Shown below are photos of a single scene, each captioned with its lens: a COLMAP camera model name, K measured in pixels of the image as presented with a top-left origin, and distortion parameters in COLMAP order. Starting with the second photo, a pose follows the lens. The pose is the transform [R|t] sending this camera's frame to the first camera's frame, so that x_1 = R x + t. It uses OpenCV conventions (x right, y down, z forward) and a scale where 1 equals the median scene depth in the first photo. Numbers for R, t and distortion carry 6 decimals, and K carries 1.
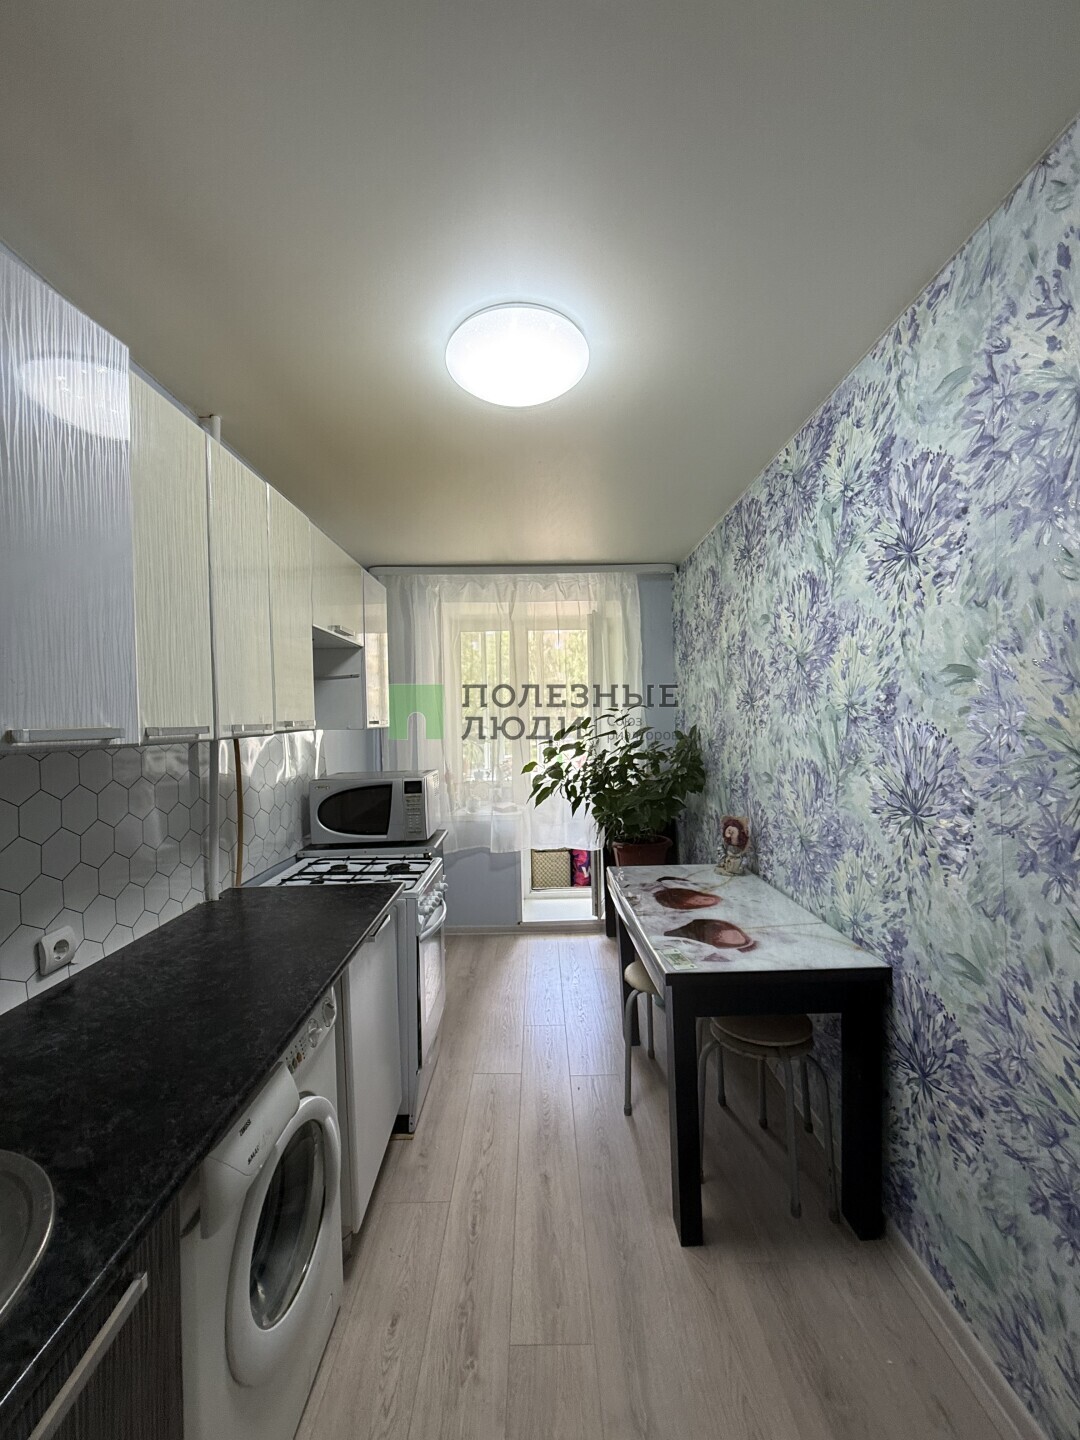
lens RADIAL K [[572.2, 0, 543.4], [0, 572.2, 721.8], [0, 0, 1]] dist [-0.000954, 0.000327]
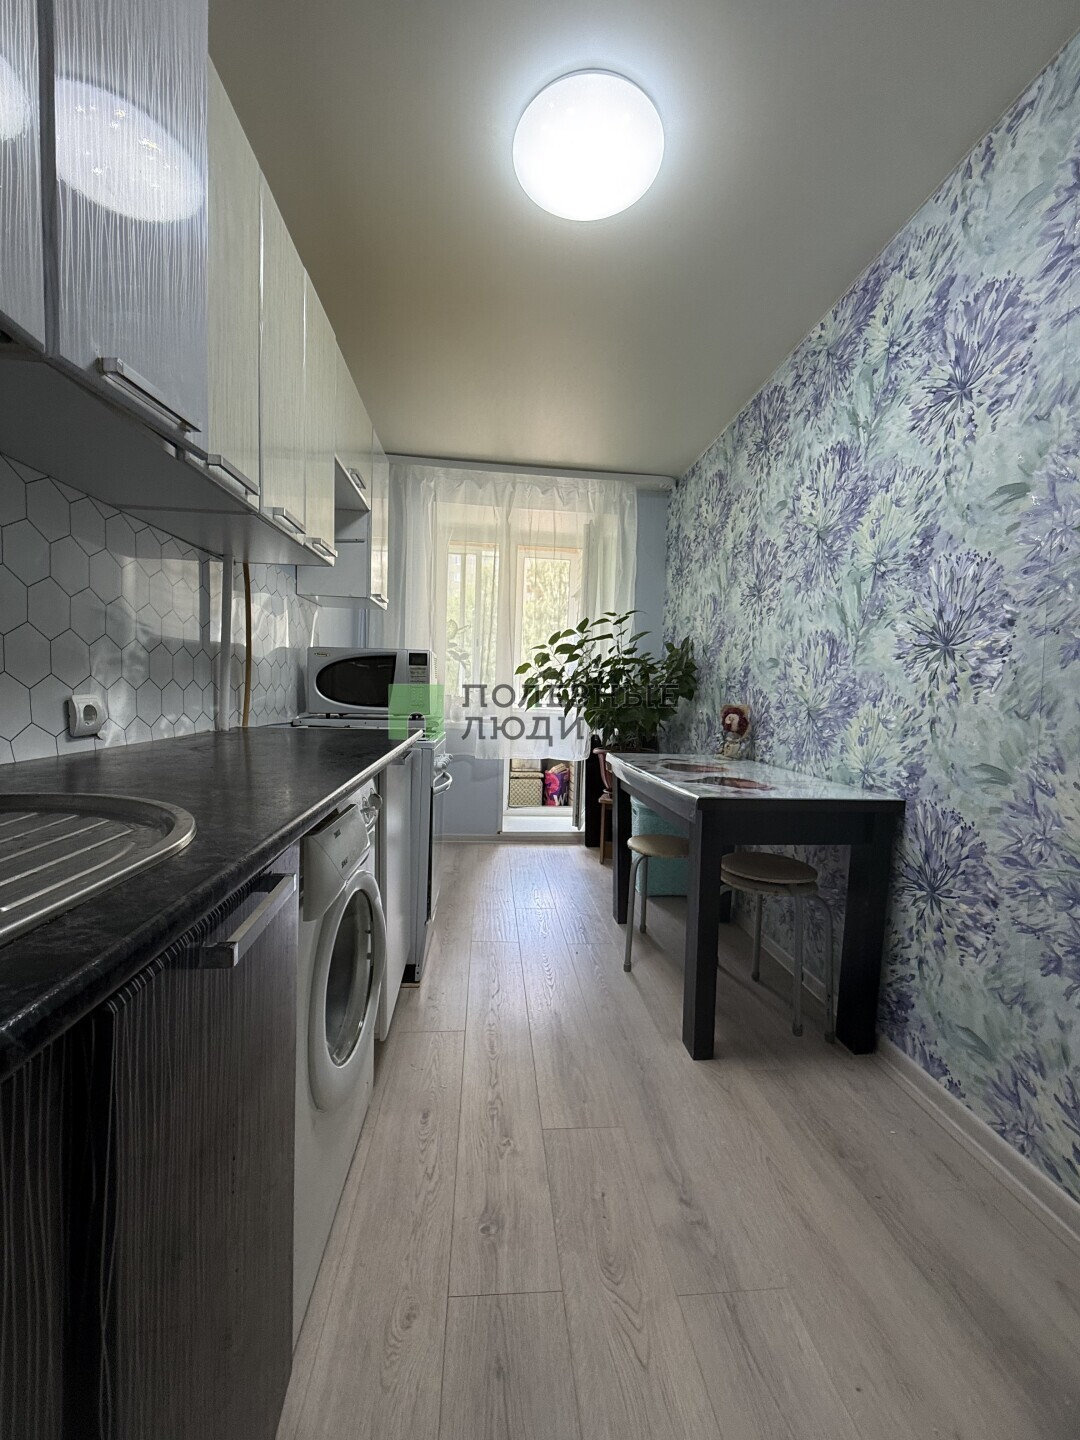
lens RADIAL K [[572.2, 0, 544.2], [0, 572.2, 720.7], [0, 0, 1]] dist [-0.000954, 0.000327]
pose [[0.995029, 0.046726, 0.087941, -0.159025], [-0.051165, 0.997492, 0.048914, 0.268829], [-0.085434, -0.053170, 0.994924, 0.011788]]
